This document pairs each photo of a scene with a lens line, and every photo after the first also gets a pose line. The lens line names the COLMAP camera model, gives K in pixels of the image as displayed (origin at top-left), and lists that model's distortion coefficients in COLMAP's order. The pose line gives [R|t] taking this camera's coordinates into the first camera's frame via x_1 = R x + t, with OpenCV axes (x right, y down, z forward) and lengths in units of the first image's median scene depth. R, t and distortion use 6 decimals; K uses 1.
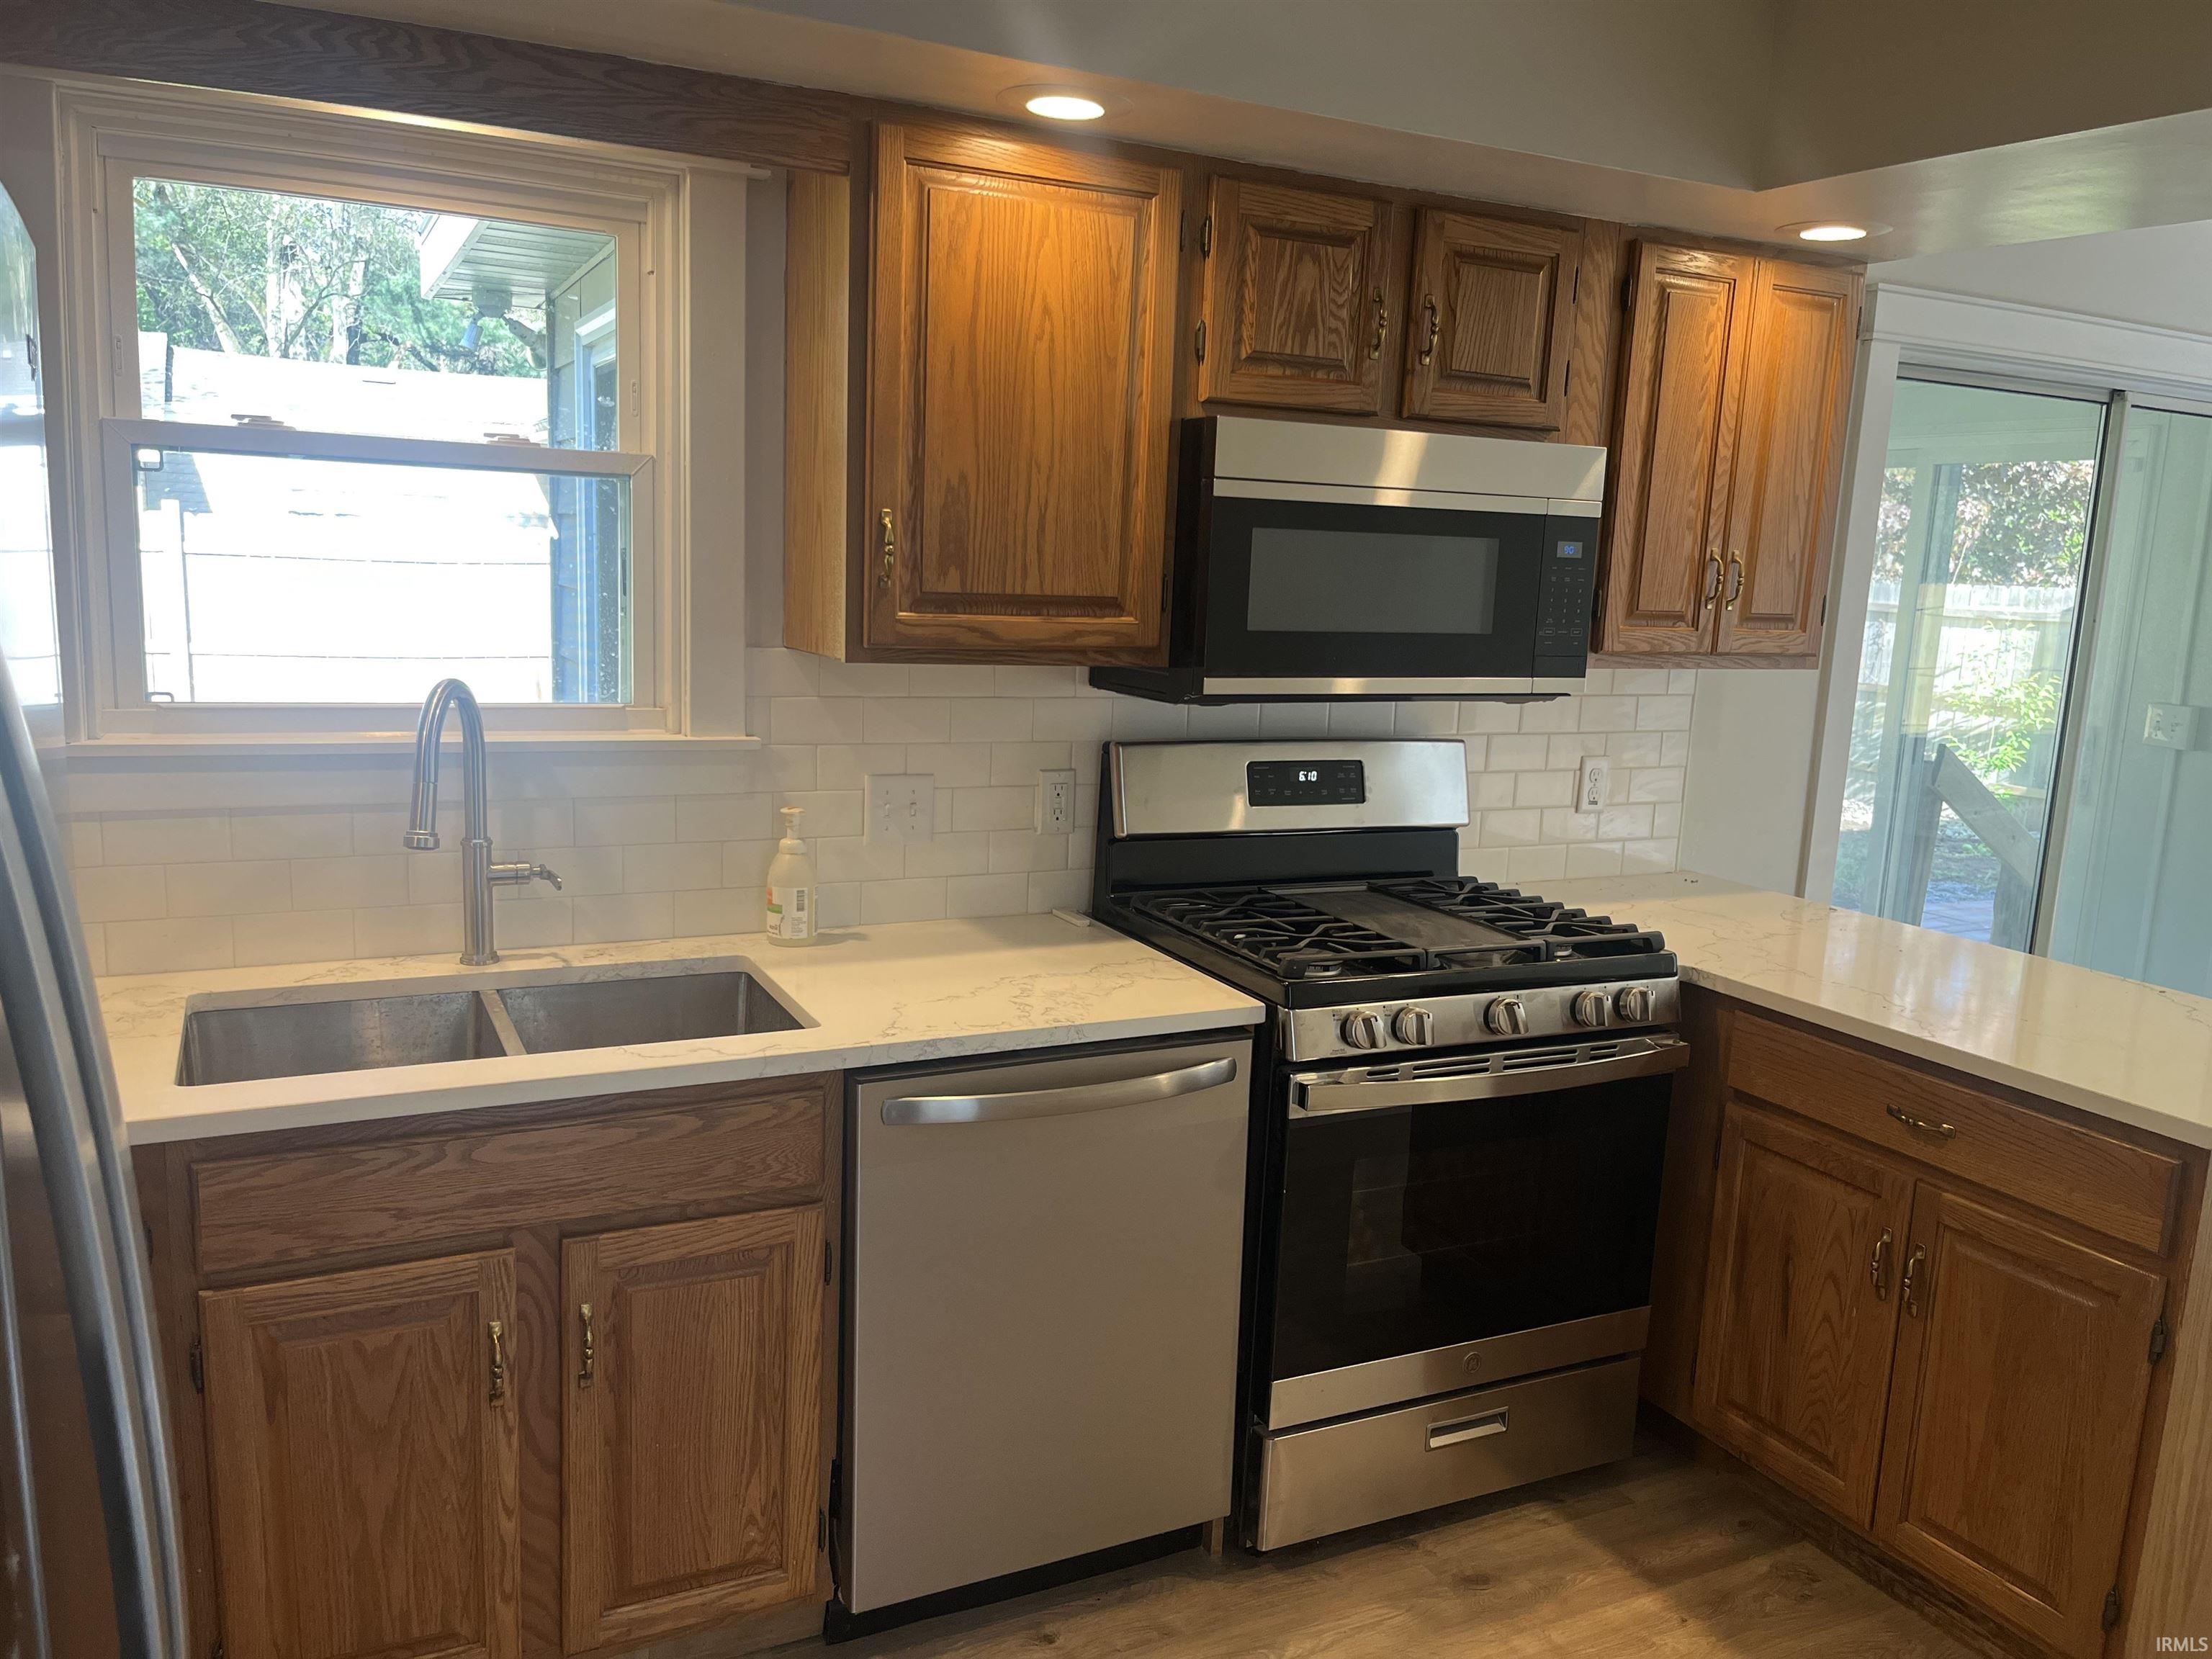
lens RADIAL K [[1672.0, 0, 1106.2], [0, 1672.0, 859.1], [0, 0, 1]] dist [0.018083, -0.007335]
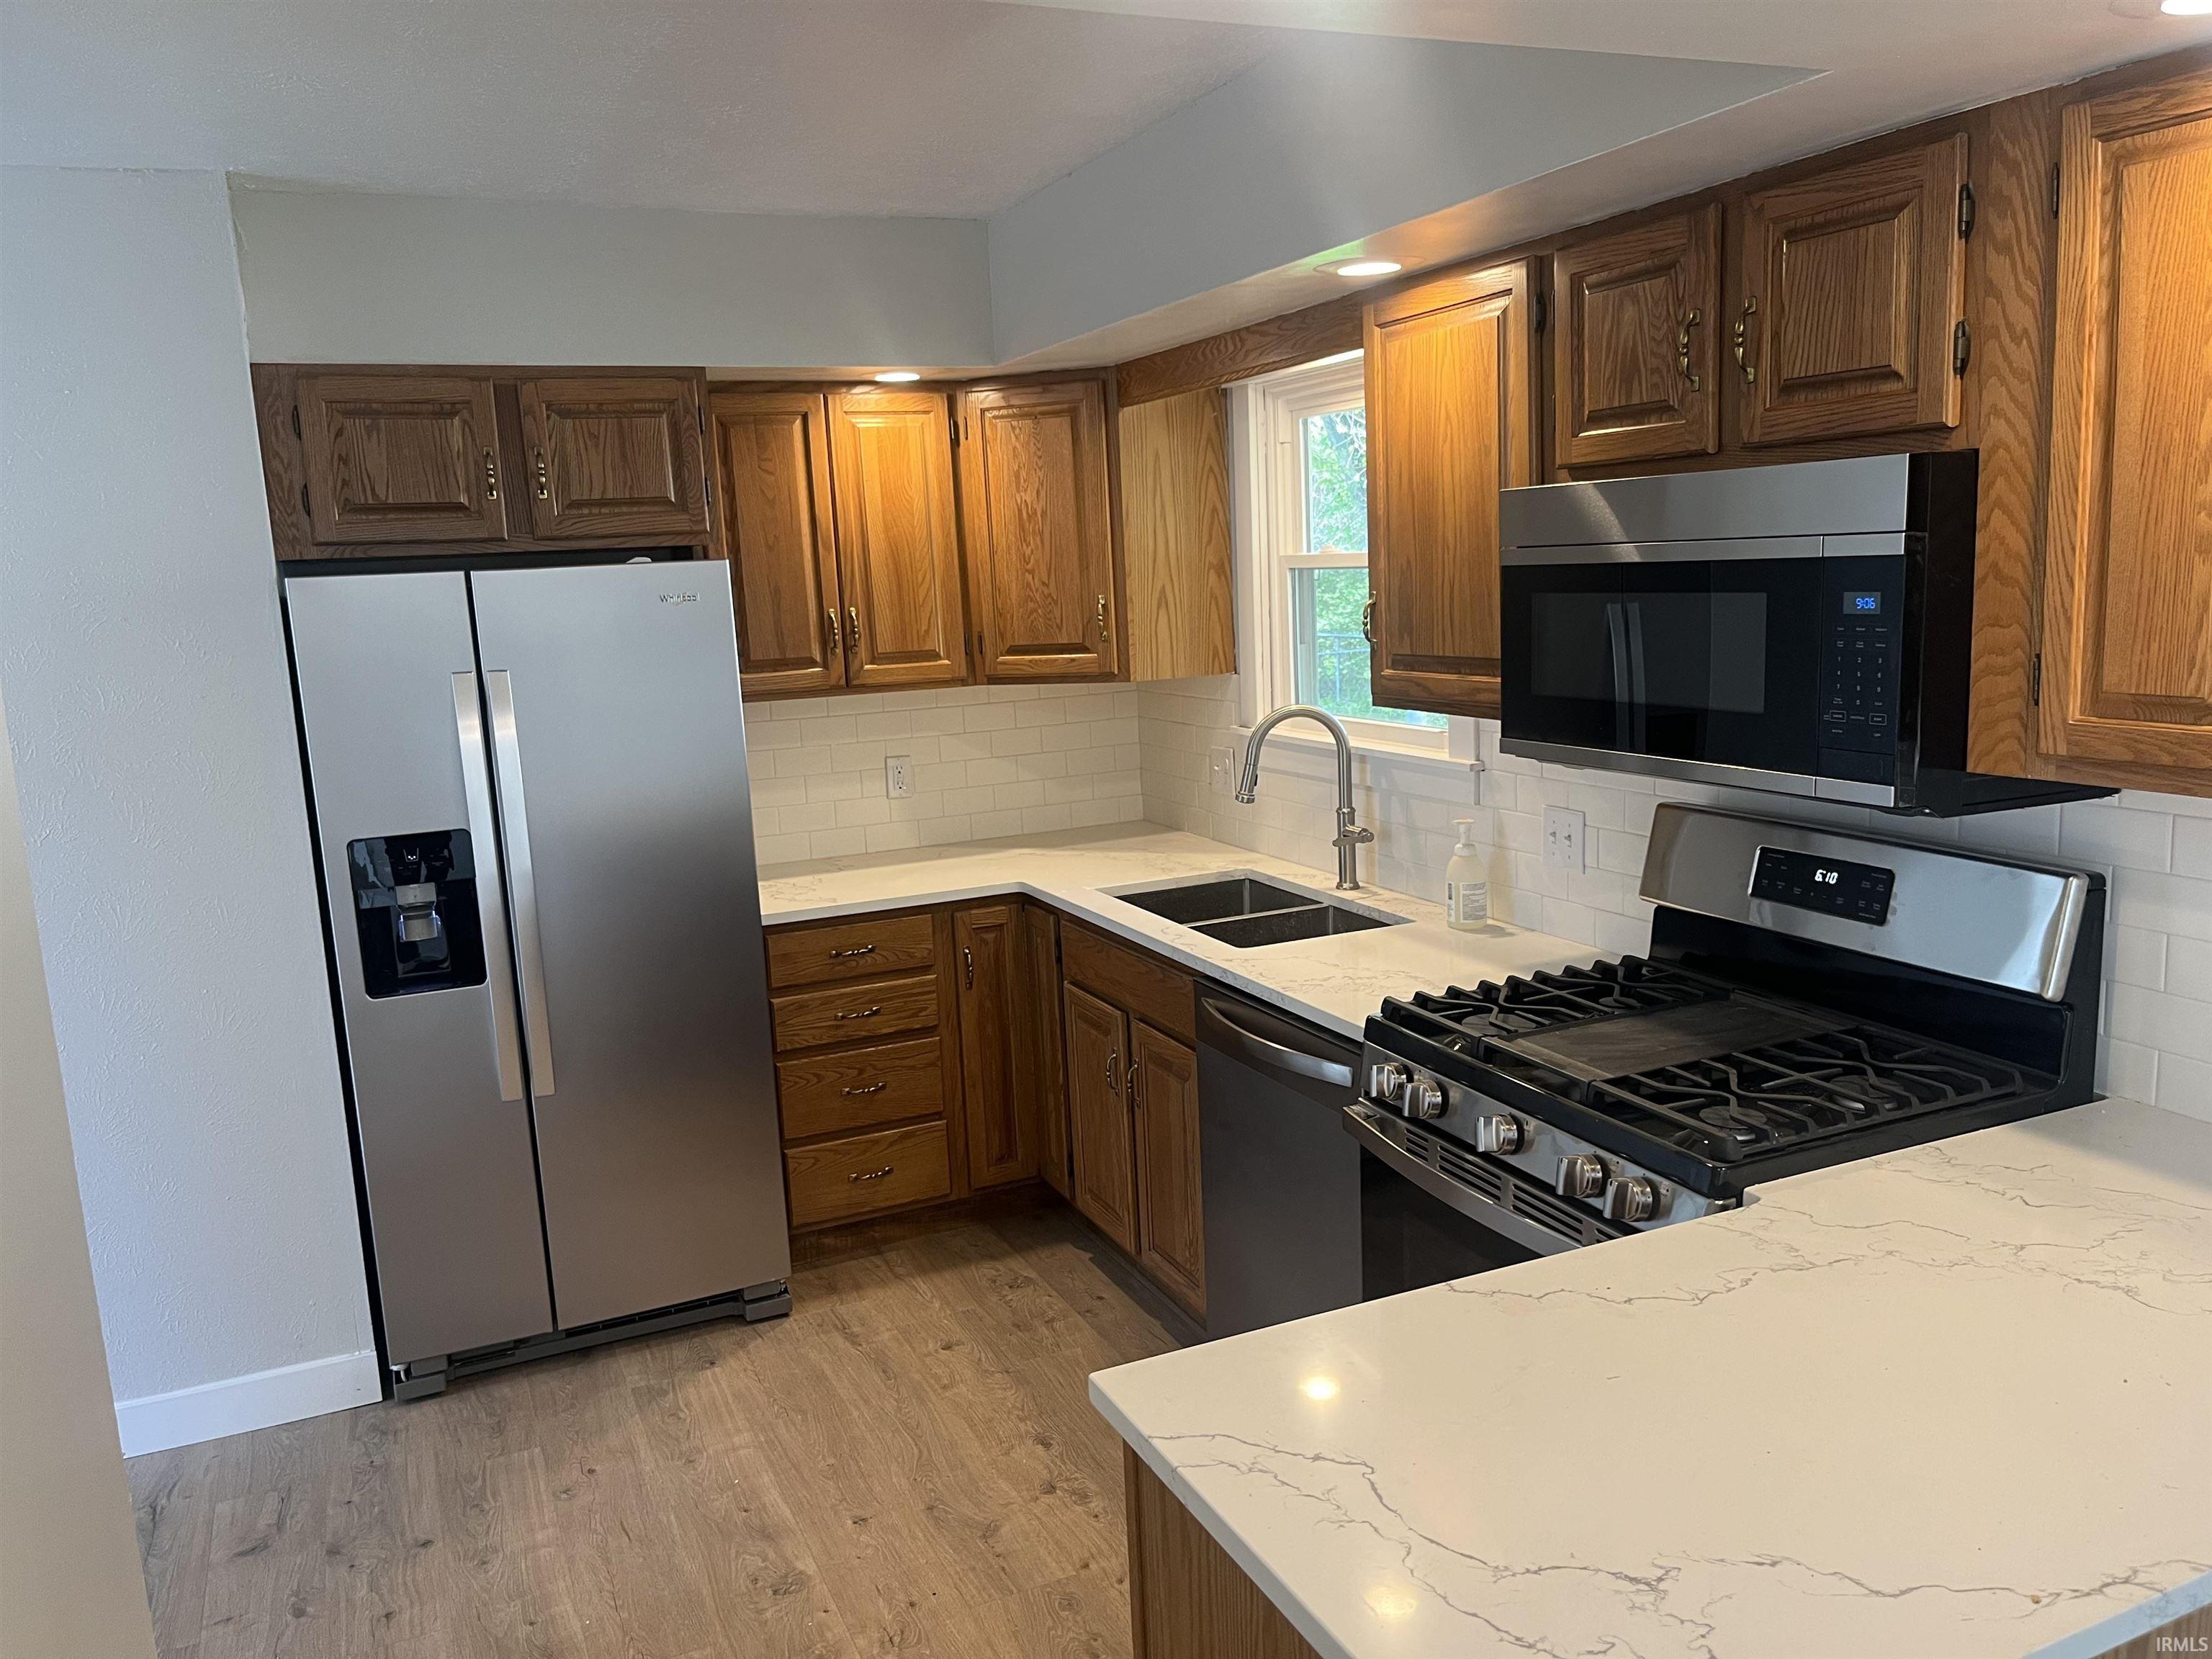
lens RADIAL K [[1674.4, 0, 1106.0], [0, 1674.4, 829.5], [0, 0, 1]] dist [0.080615, -0.091569]
pose [[-0.038846, 0.124028, -0.991518, 1.017021], [-0.135139, 0.982499, 0.128194, -0.139818], [0.990065, 0.138972, -0.021405, 0.712736]]
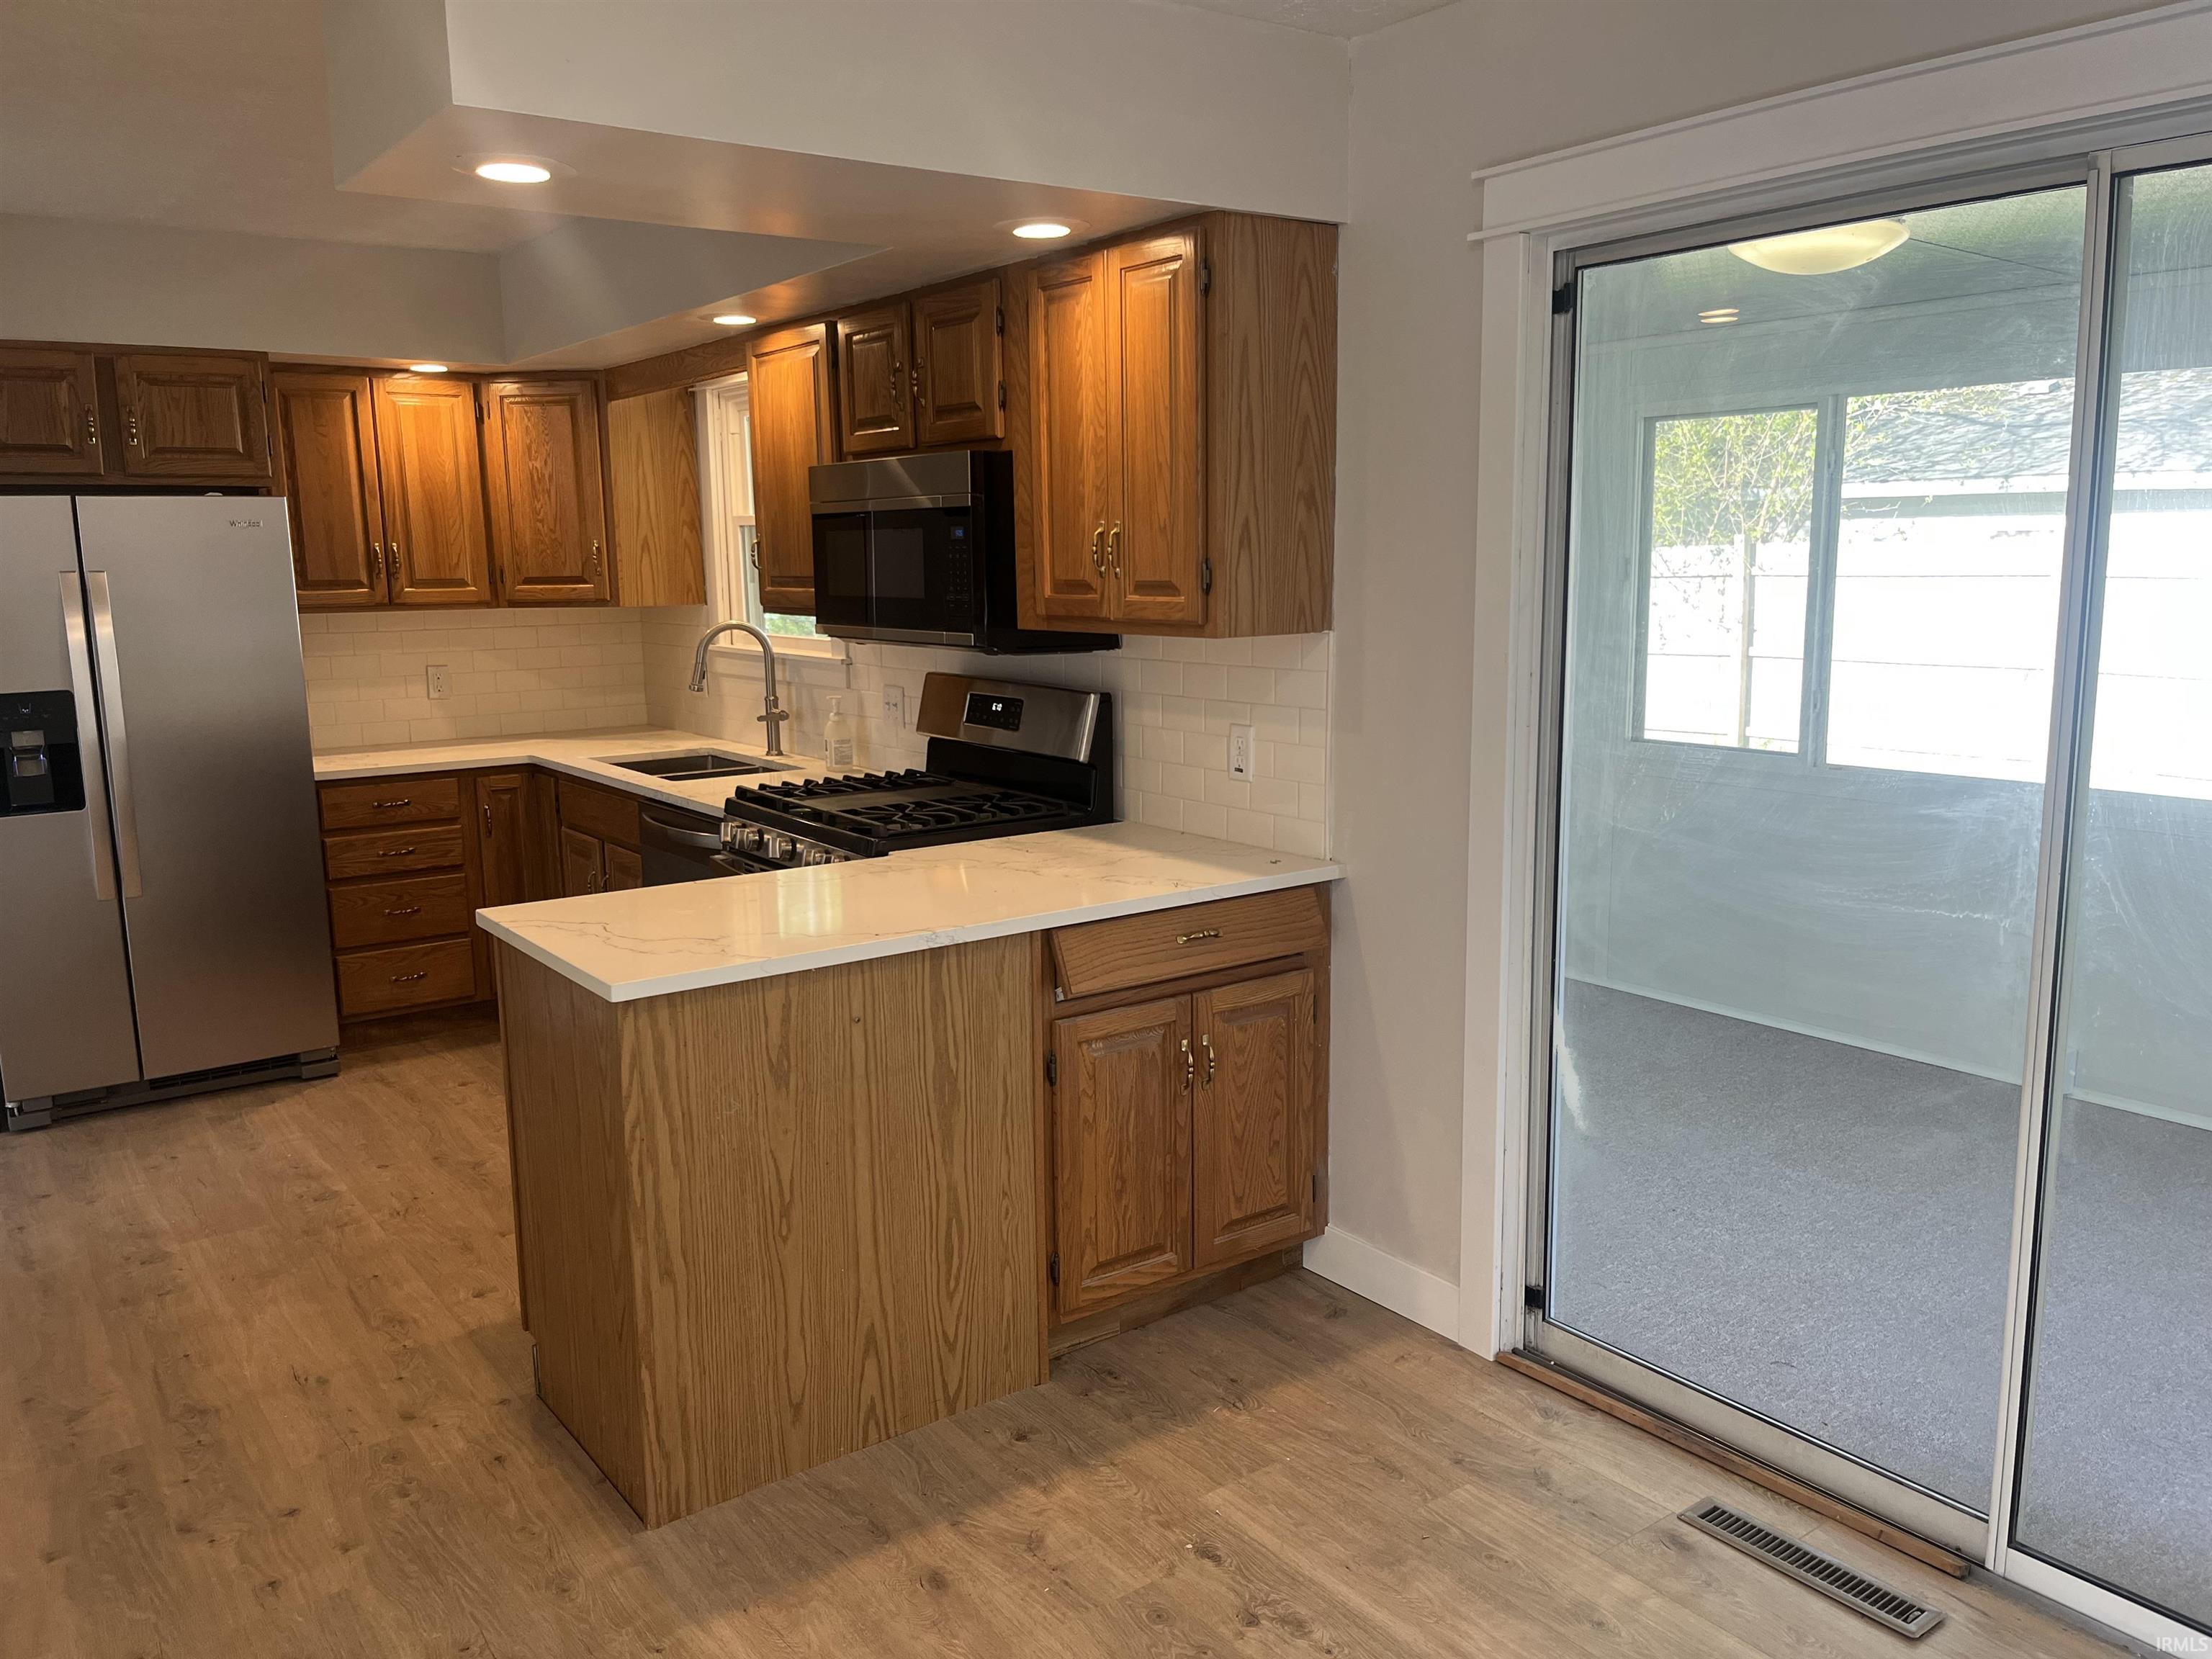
lens RADIAL K [[1672.2, 0, 1117.4], [0, 1672.2, 825.0], [0, 0, 1]] dist [0.070781, -0.087677]
pose [[0.175652, 0.116473, -0.977538, 1.588313], [-0.157950, 0.983447, 0.088796, -0.097903], [0.971699, 0.138805, 0.191141, 0.906265]]
